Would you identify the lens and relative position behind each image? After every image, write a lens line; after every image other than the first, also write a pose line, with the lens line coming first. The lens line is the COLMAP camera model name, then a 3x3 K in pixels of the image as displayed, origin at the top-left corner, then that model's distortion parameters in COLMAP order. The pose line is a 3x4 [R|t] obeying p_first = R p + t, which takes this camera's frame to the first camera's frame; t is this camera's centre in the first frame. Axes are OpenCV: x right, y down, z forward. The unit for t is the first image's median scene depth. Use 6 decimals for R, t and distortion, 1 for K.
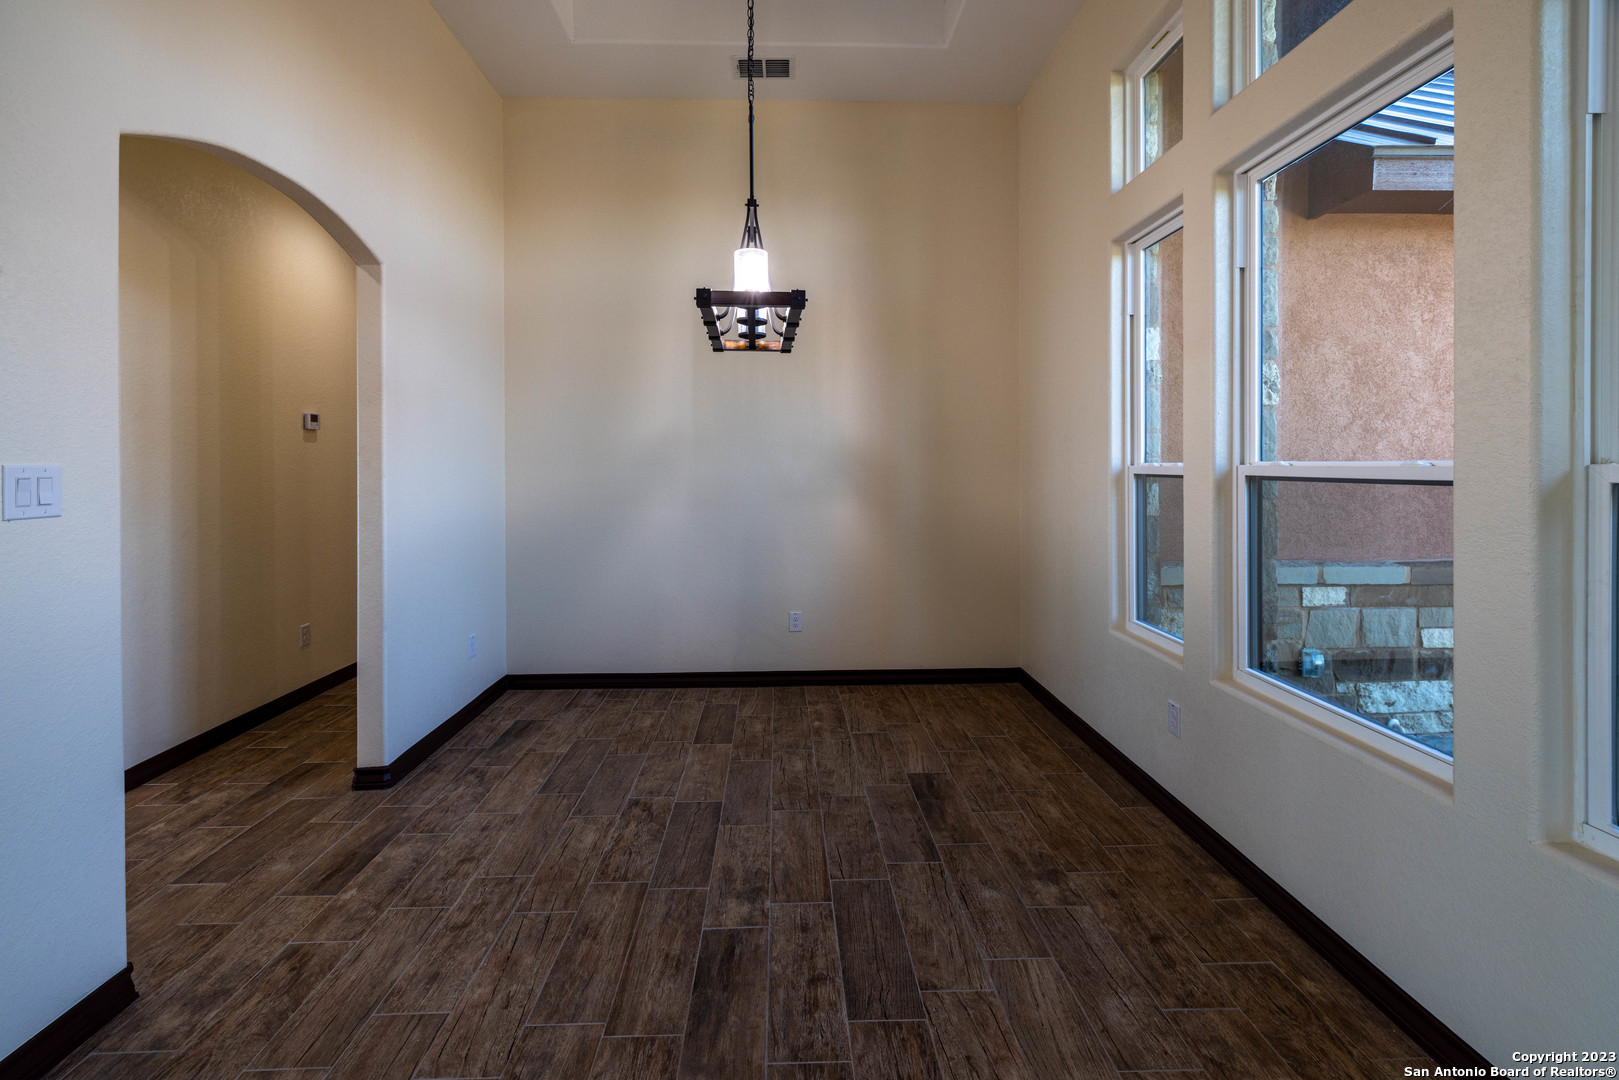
lens RADIAL K [[704.7, 0, 805.4], [0, 704.7, 474.7], [0, 0, 1]] dist [0.002288, 0.000629]
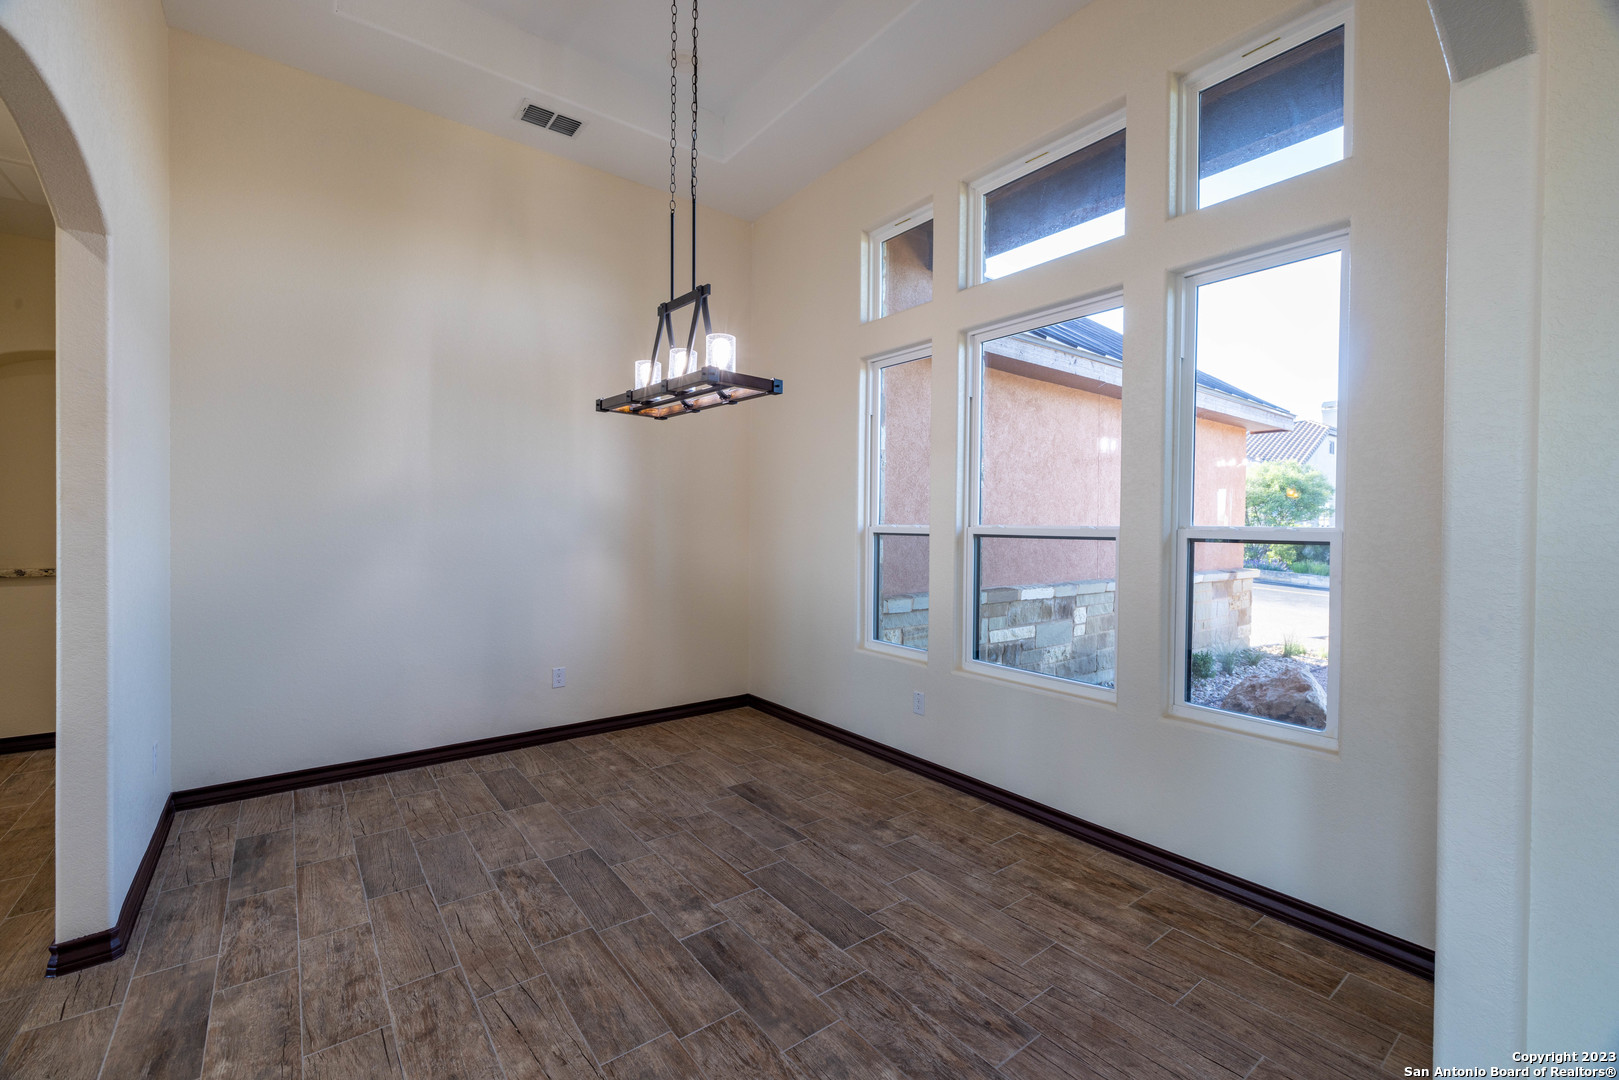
lens RADIAL K [[673.3, 0, 809.5], [0, 673.3, 540.0], [0, 0, 1]] dist [0.001524, 0.000562]
pose [[0.810460, -0.000596, 0.585794, -0.492952], [-0.005870, 0.999941, 0.009138, 0.002559], [-0.585764, -0.010845, 0.810409, 0.023227]]
